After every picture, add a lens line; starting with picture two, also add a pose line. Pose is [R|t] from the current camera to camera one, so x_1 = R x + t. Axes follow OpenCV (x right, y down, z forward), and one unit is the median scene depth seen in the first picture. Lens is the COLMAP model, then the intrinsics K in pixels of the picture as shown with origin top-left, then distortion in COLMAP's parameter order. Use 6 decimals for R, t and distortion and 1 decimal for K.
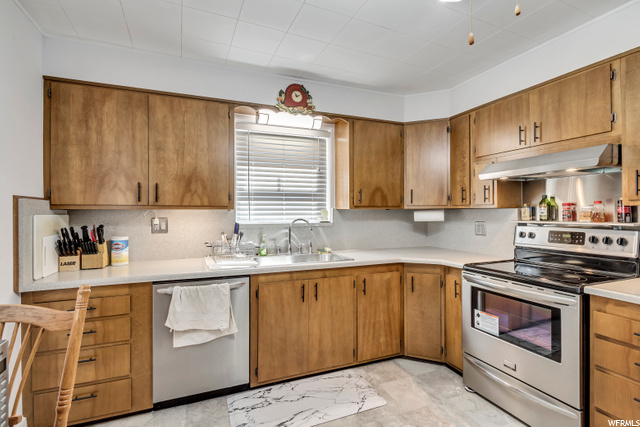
lens RADIAL K [[304.4, 0, 321.8], [0, 304.4, 212.3], [0, 0, 1]] dist [0.000412, -0.001055]
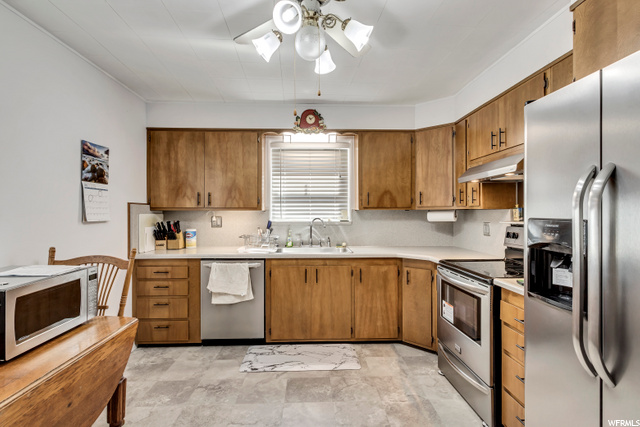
lens RADIAL K [[304.4, 0, 307.7], [0, 304.4, 213.4], [0, 0, 1]] dist [0.000412, -0.001055]
pose [[0.940134, 0.003263, -0.340790, 0.369502], [-0.002261, 0.999992, 0.003337, -0.001482], [0.340798, -0.002367, 0.940134, -0.190589]]
